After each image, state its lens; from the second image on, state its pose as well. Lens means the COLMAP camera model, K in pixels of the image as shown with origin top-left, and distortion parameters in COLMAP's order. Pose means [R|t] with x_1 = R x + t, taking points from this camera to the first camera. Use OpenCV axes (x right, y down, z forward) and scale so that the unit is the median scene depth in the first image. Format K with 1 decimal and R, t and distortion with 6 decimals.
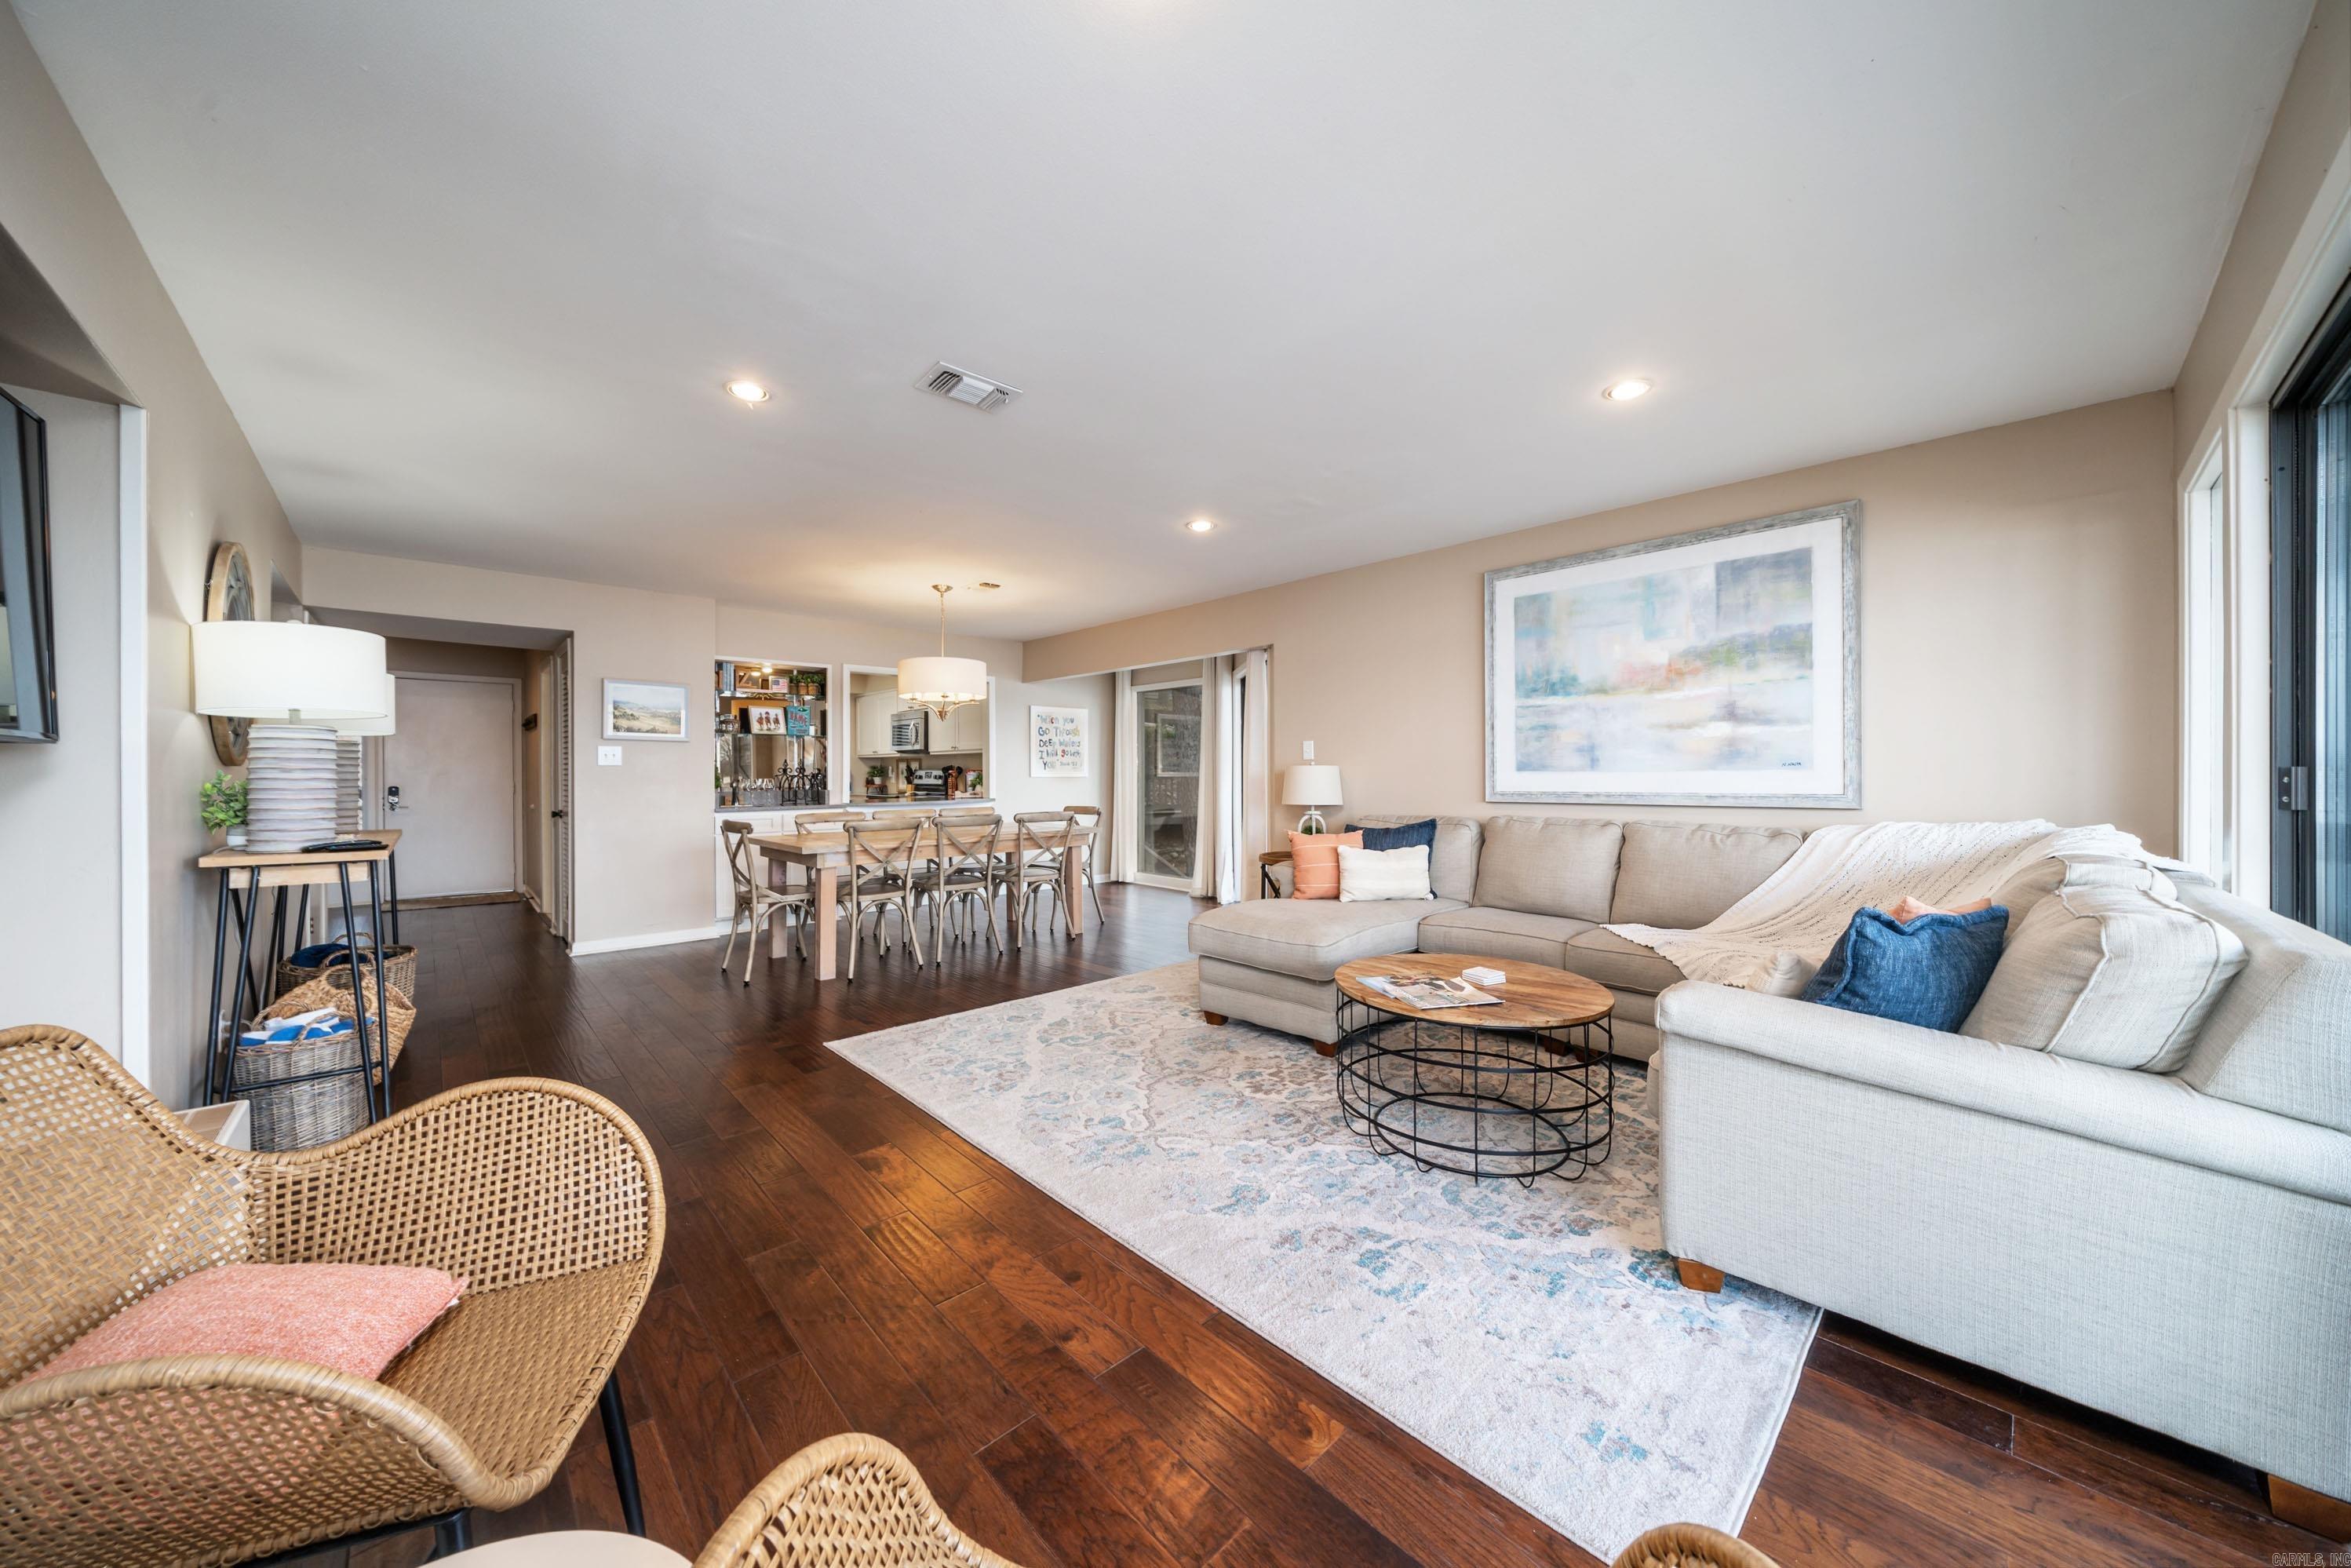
lens RADIAL K [[813.0, 0, 1168.6], [0, 813.0, 780.7], [0, 0, 1]] dist [-0.002483, -0.000351]
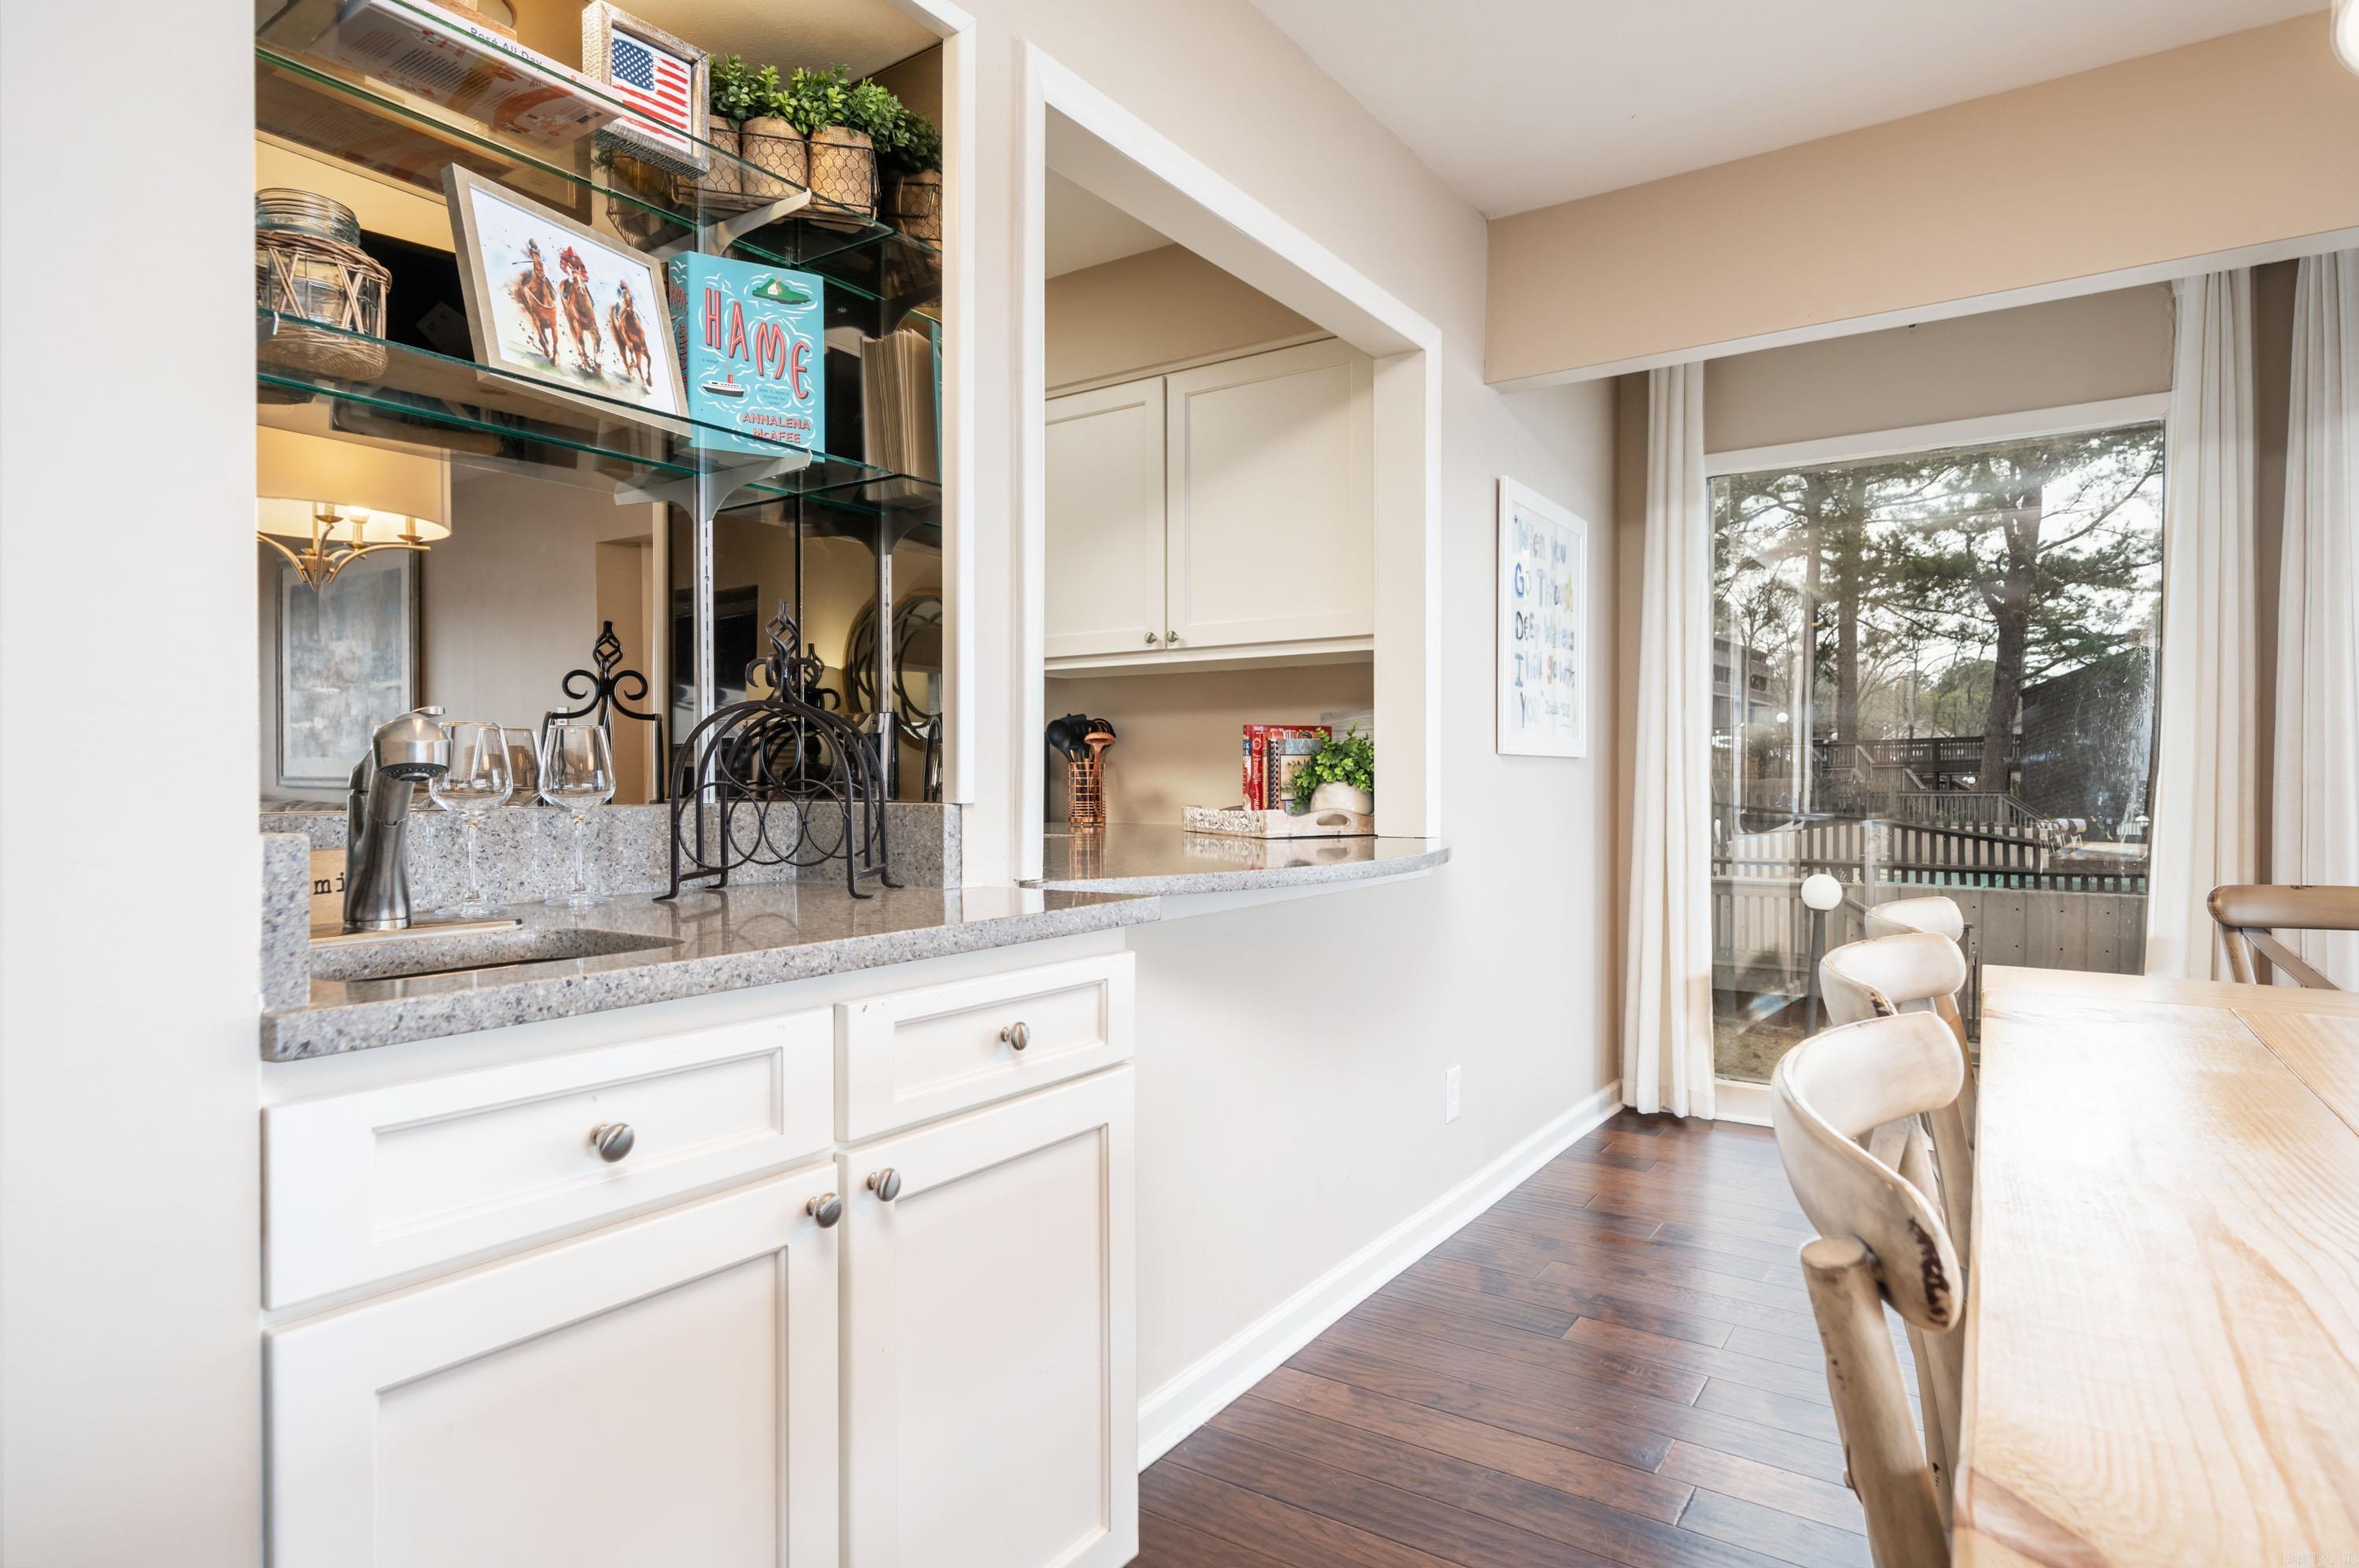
lens RADIAL K [[1278.9, 0, 1142.3], [0, 1278.9, 802.1], [0, 0, 1]] dist [0.007622, -0.000527]
pose [[0.977717, 0.001915, 0.209917, -0.769266], [-0.003989, 0.999947, 0.009458, 0.016214], [-0.209888, -0.010084, 0.977673, 1.314384]]
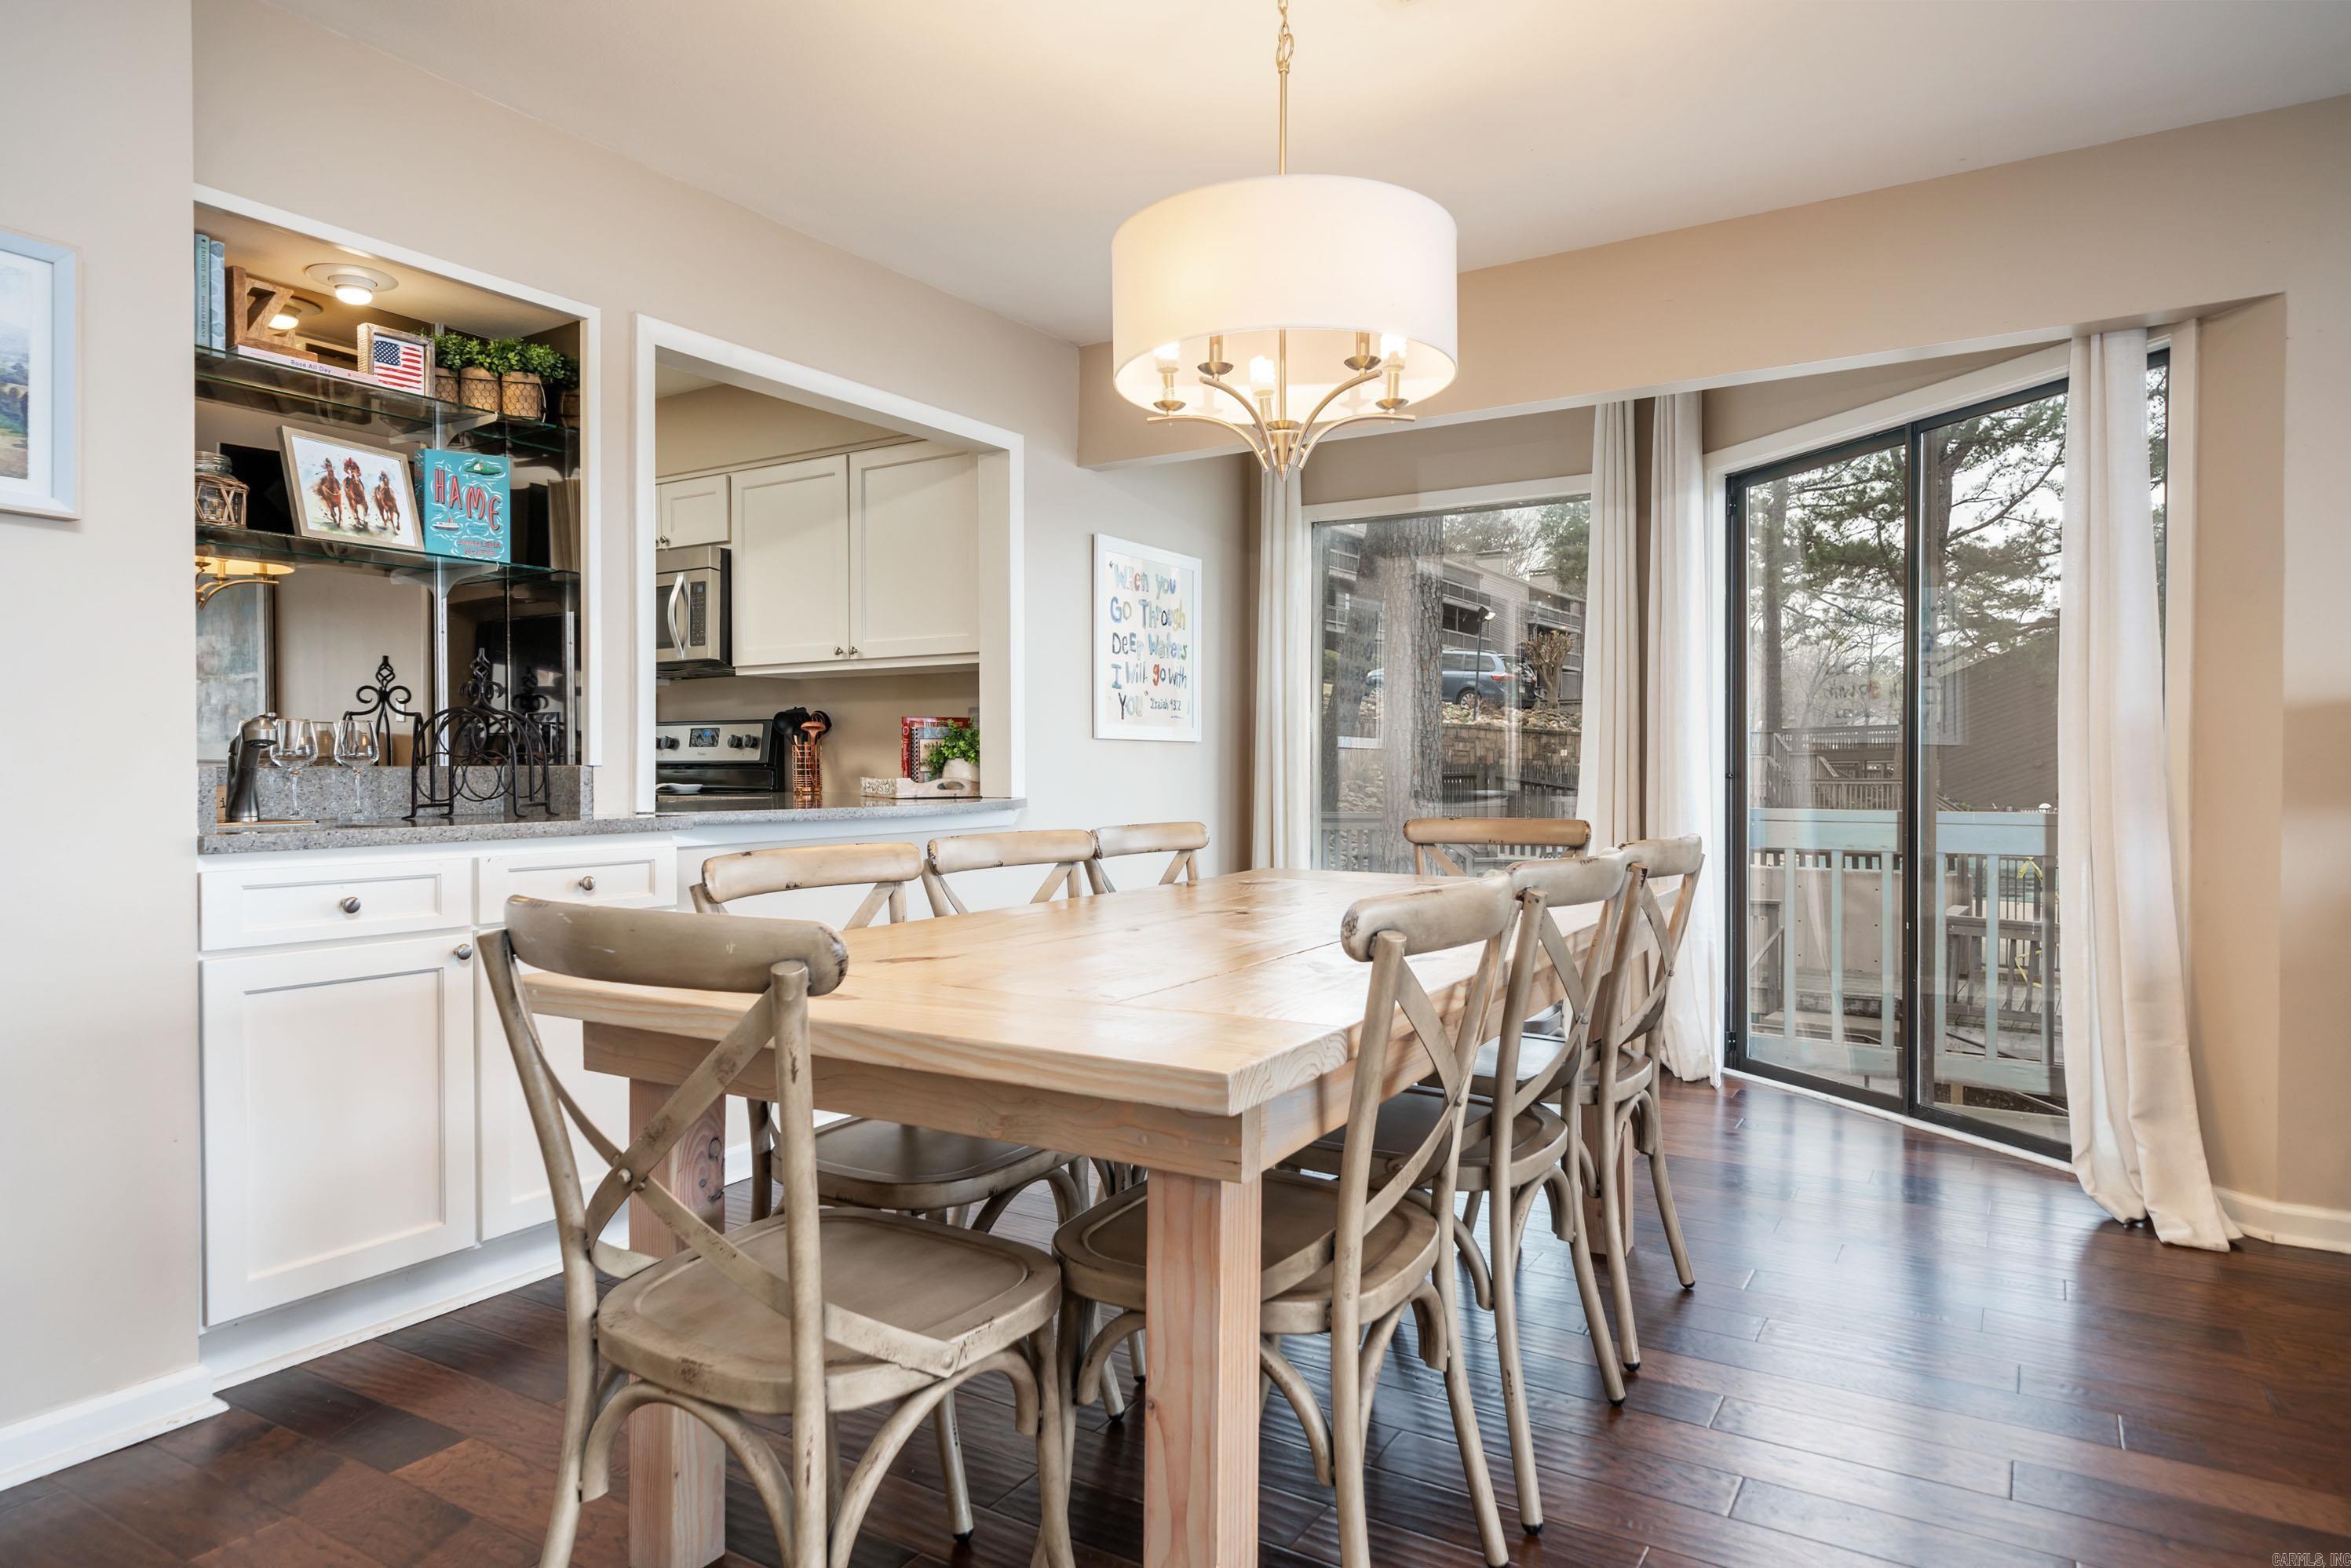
lens RADIAL K [[1392.5, 0, 1166.1], [0, 1392.5, 798.7], [0, 0, 1]] dist [0.003794, 0.003235]
pose [[0.965508, 0.000288, 0.260373, -0.622340], [-0.003786, 0.999909, 0.012933, 0.028792], [-0.260346, -0.013473, 0.965421, 0.866528]]
